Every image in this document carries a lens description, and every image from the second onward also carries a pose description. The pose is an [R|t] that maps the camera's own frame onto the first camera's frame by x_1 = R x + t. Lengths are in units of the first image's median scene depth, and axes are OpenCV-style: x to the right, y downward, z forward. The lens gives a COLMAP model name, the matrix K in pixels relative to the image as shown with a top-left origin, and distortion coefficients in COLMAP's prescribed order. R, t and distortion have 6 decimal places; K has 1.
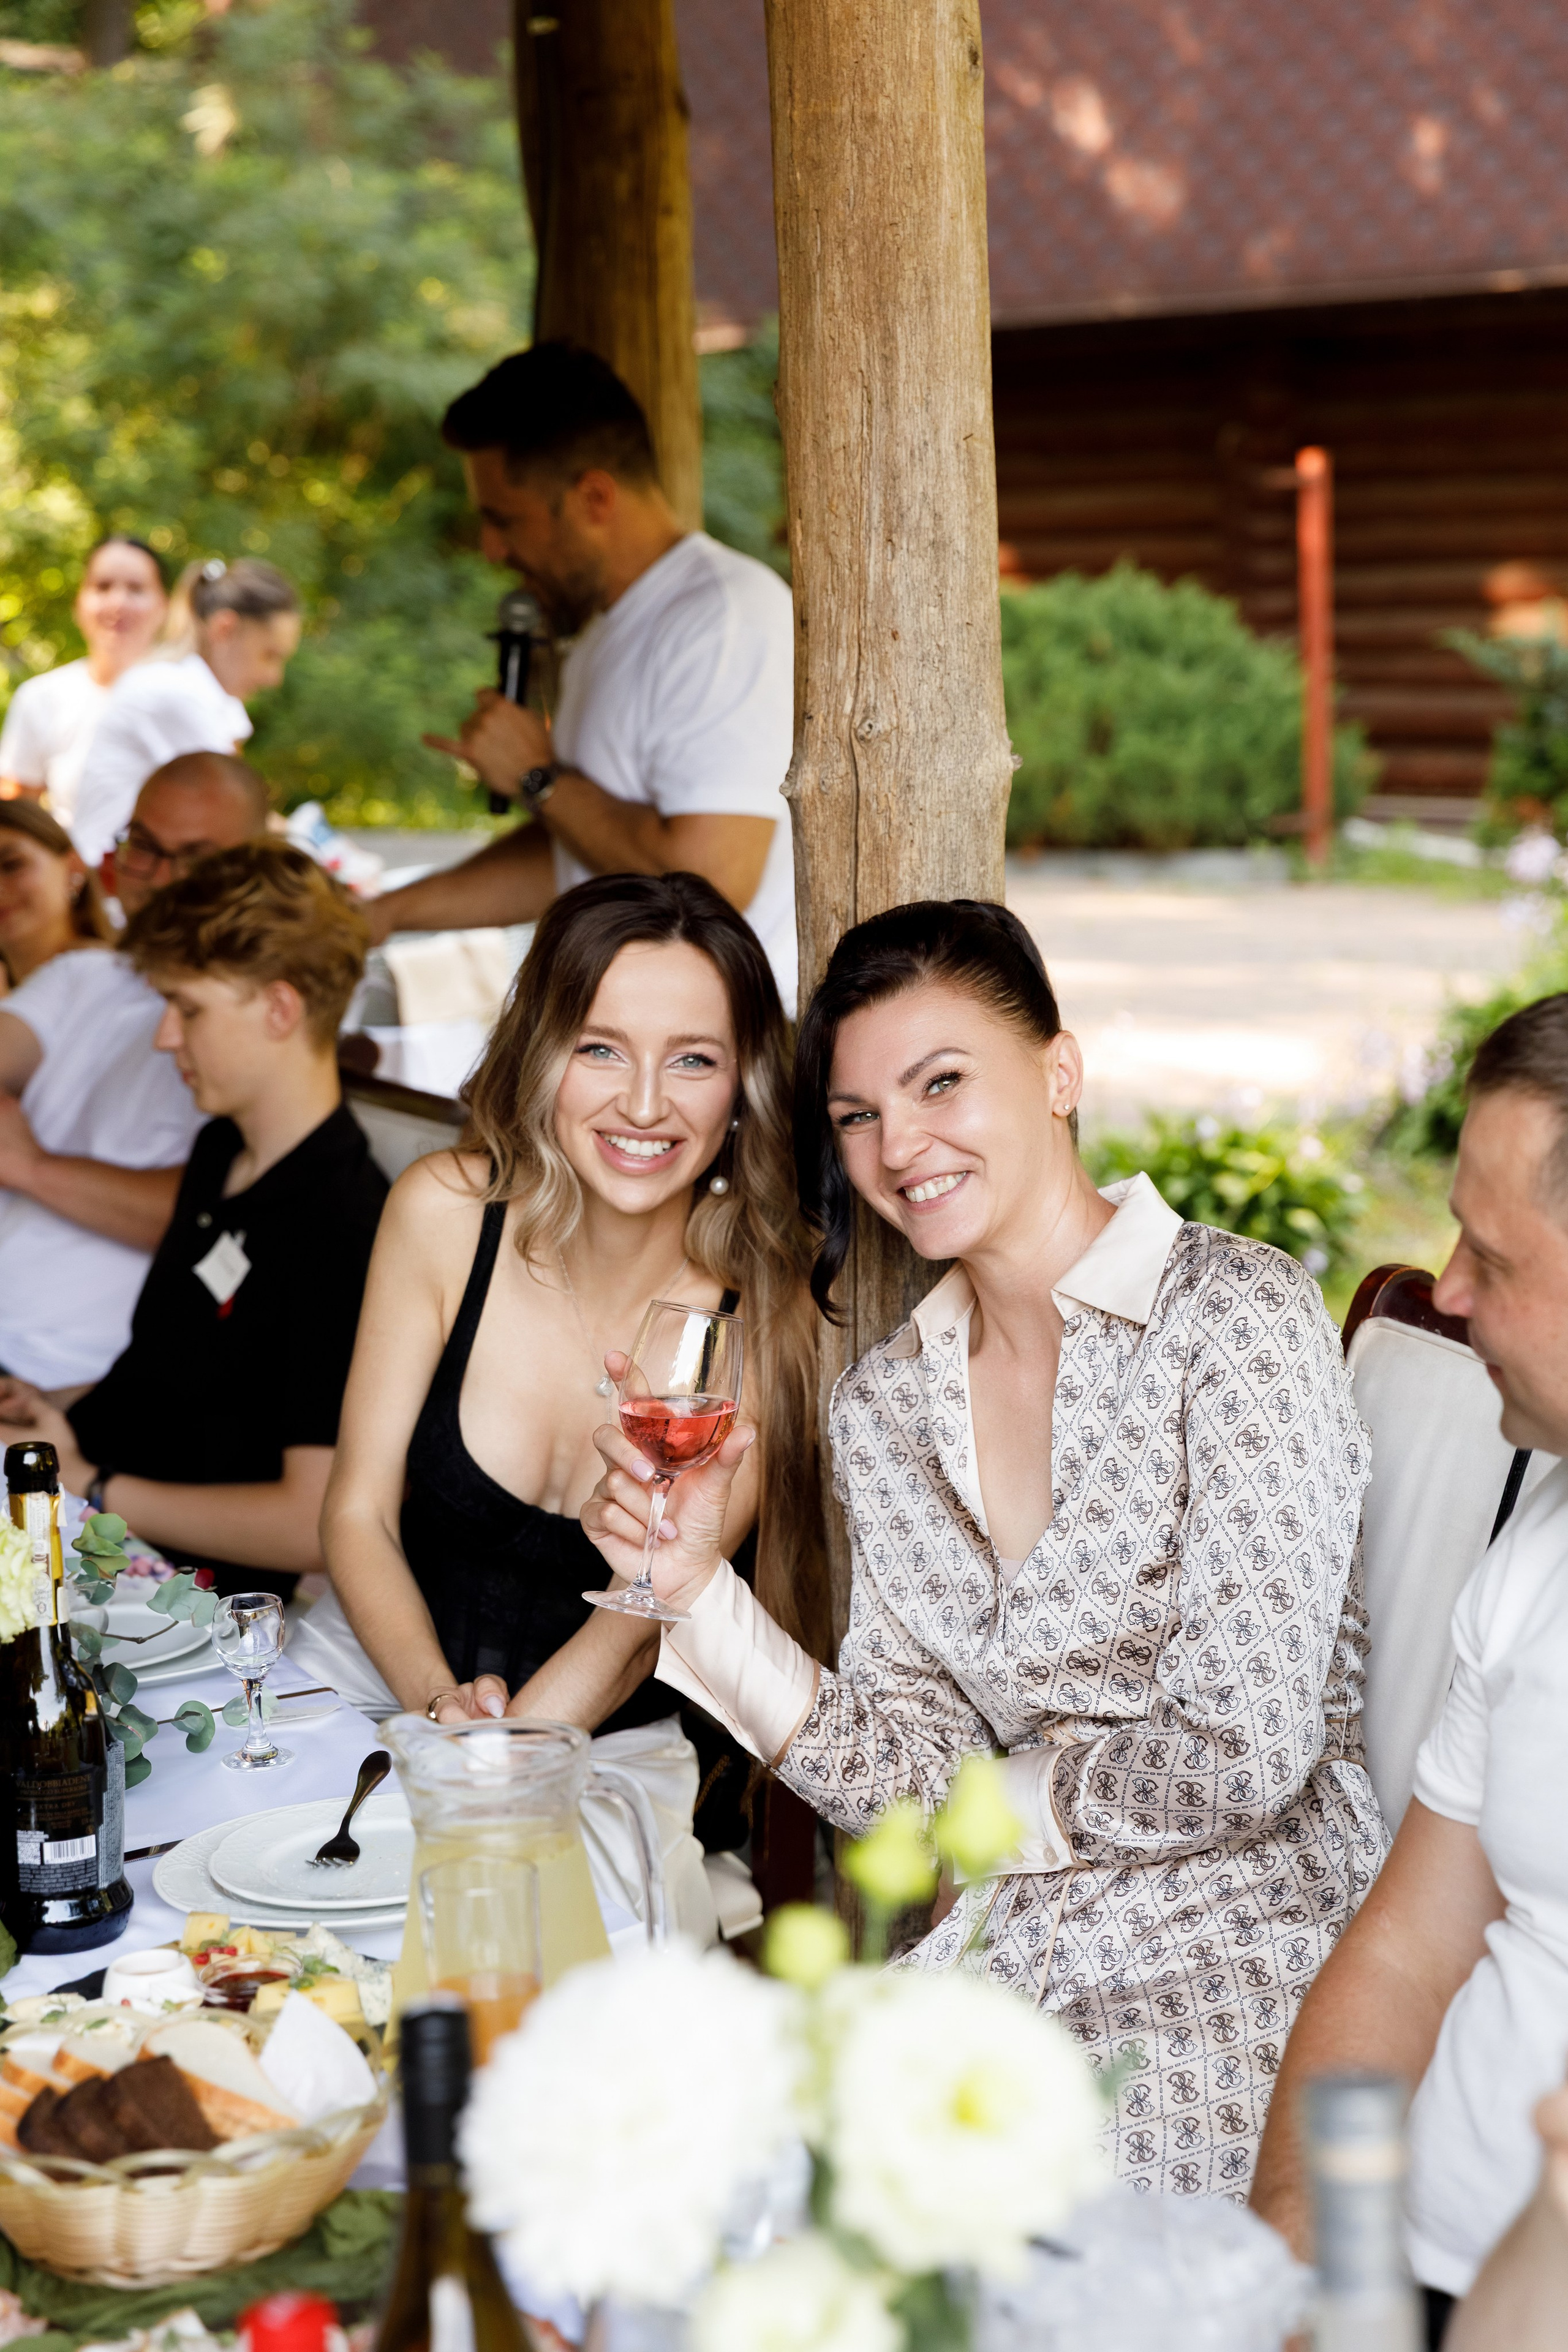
lens RADIAL K [[4700.4, 0, 780.1], [0, 4700.4, 1179.9], [0, 0, 1]] dist [0.048137, 0.000000]
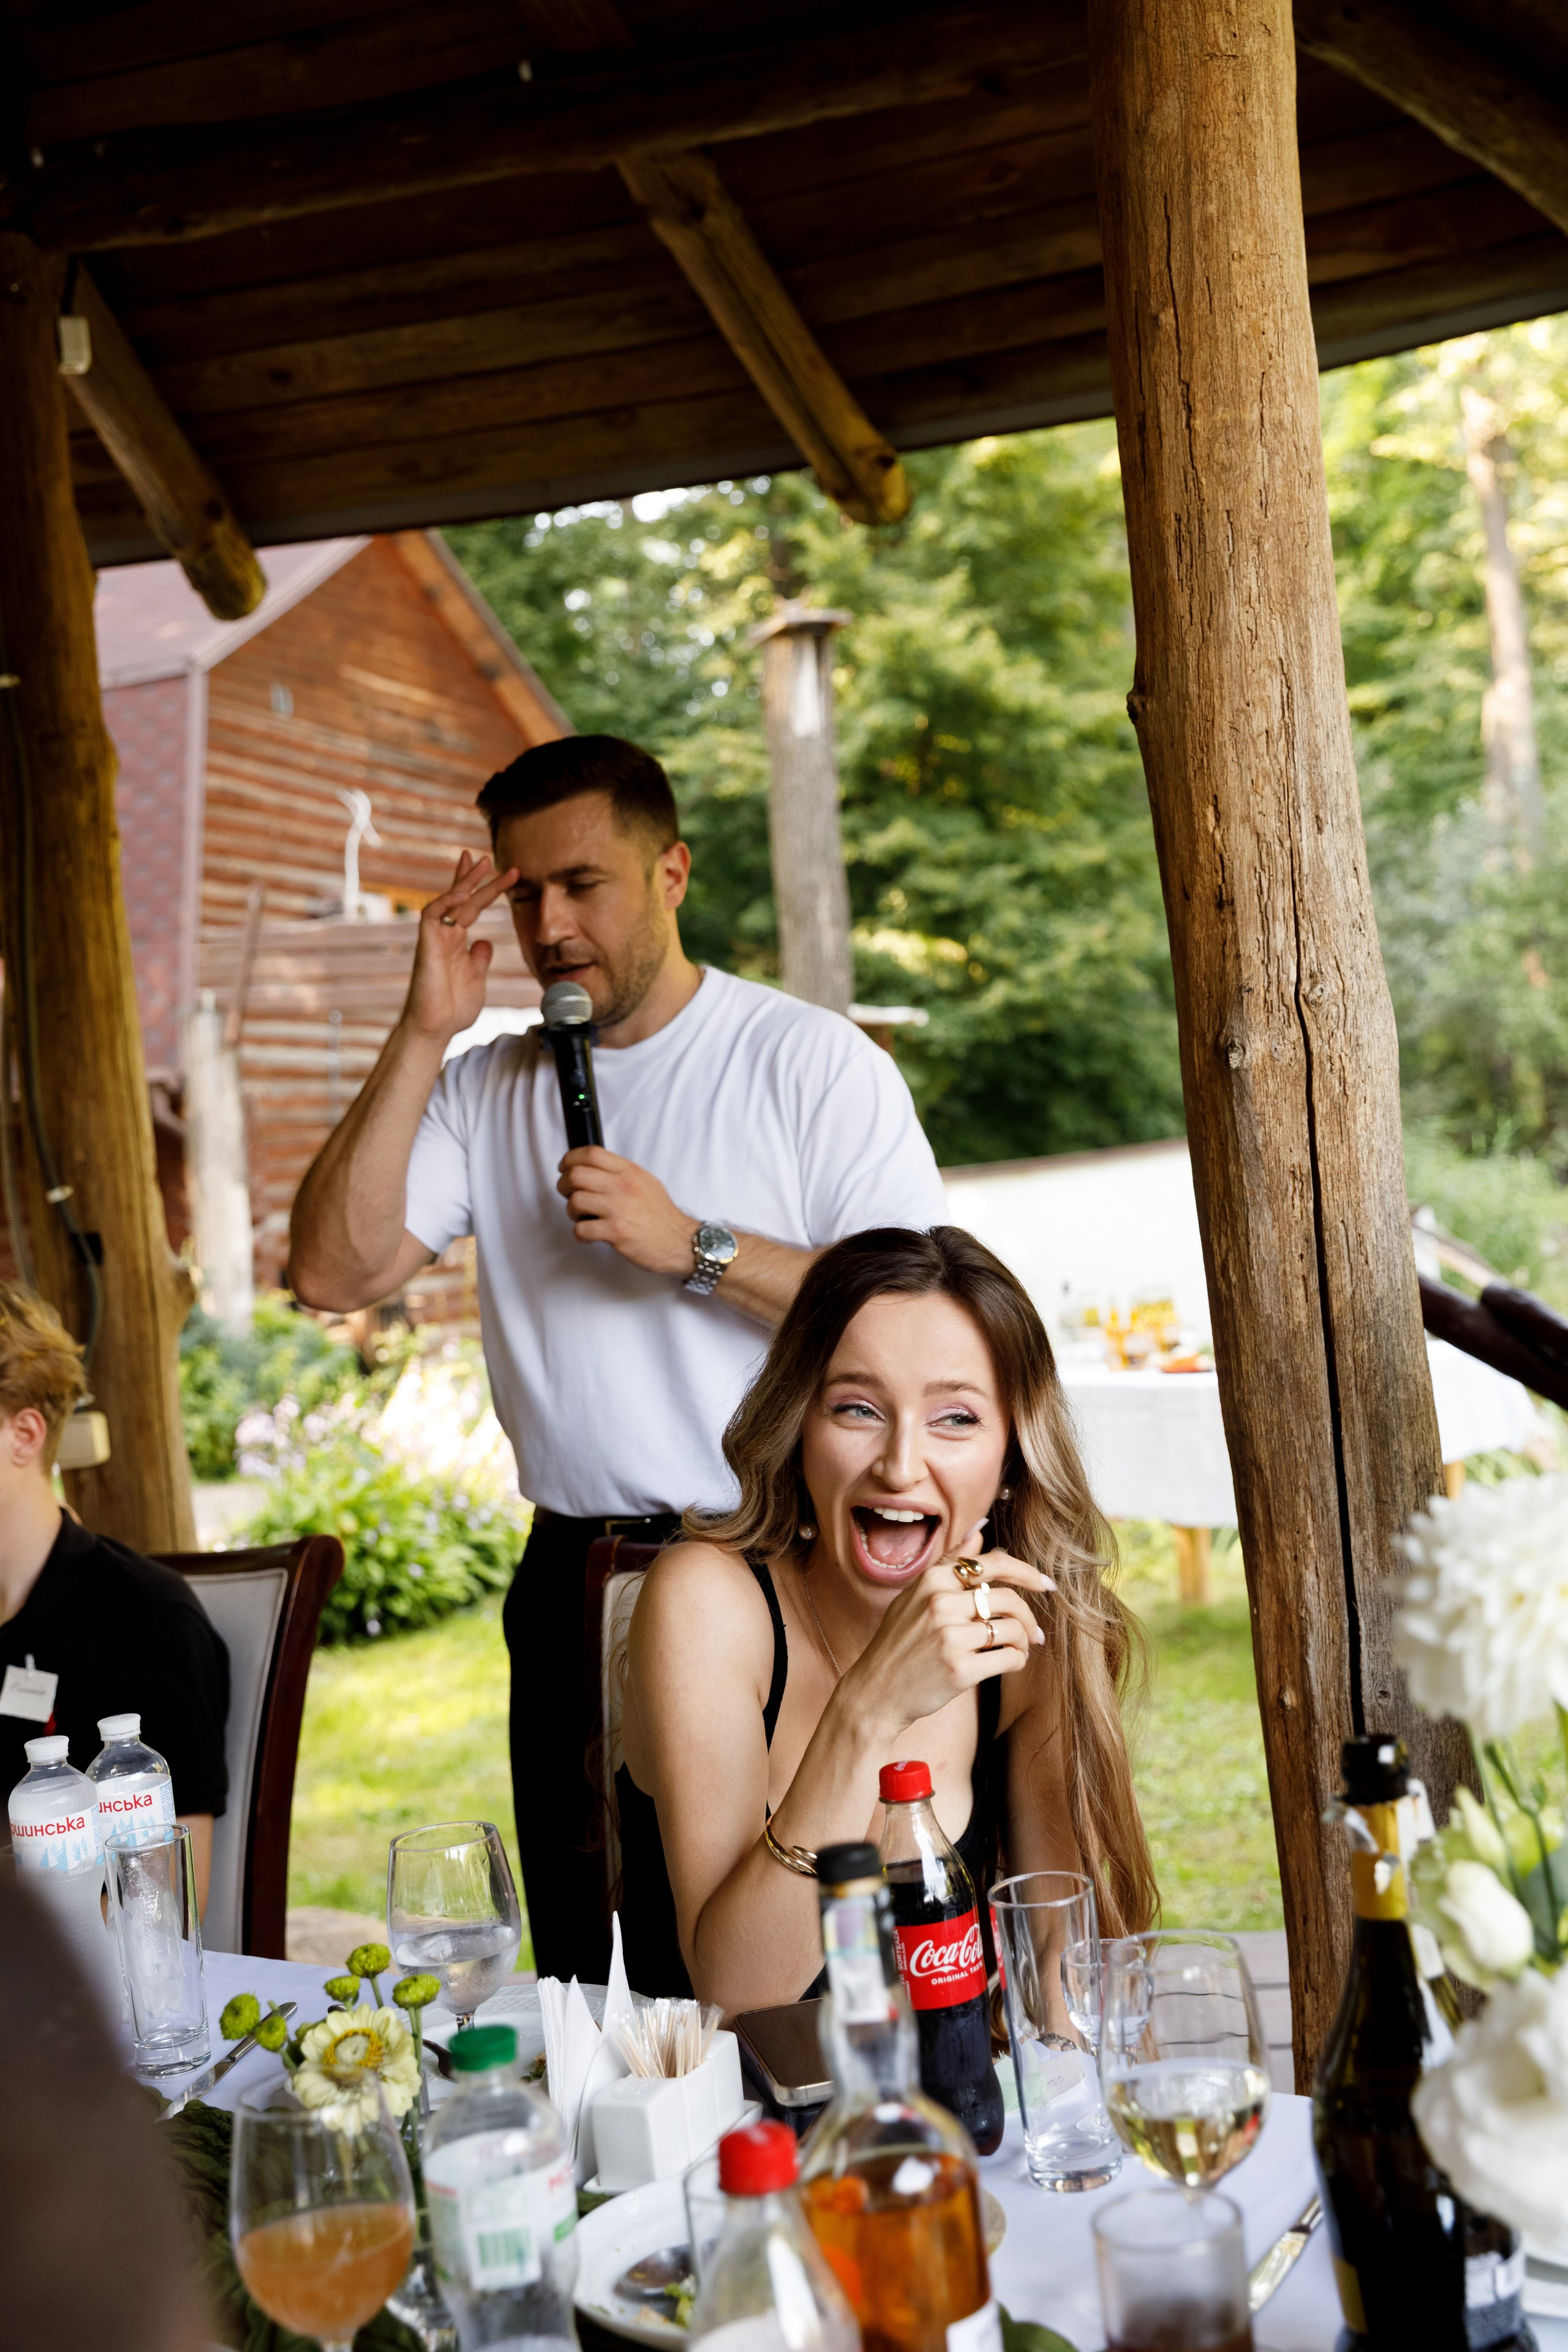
lens RADIAL K [[2783.7, 0, 771.6], [0, 2783.7, 1173.3], [0, 0, 1]] dist [0.014576, 0.000000]
pose [[0.863672, -0.061058, 0.500342, -0.399340], [0.153239, 0.977459, -0.145233, 0.014215], [-0.480196, 0.202105, 0.853560, 0.541799]]
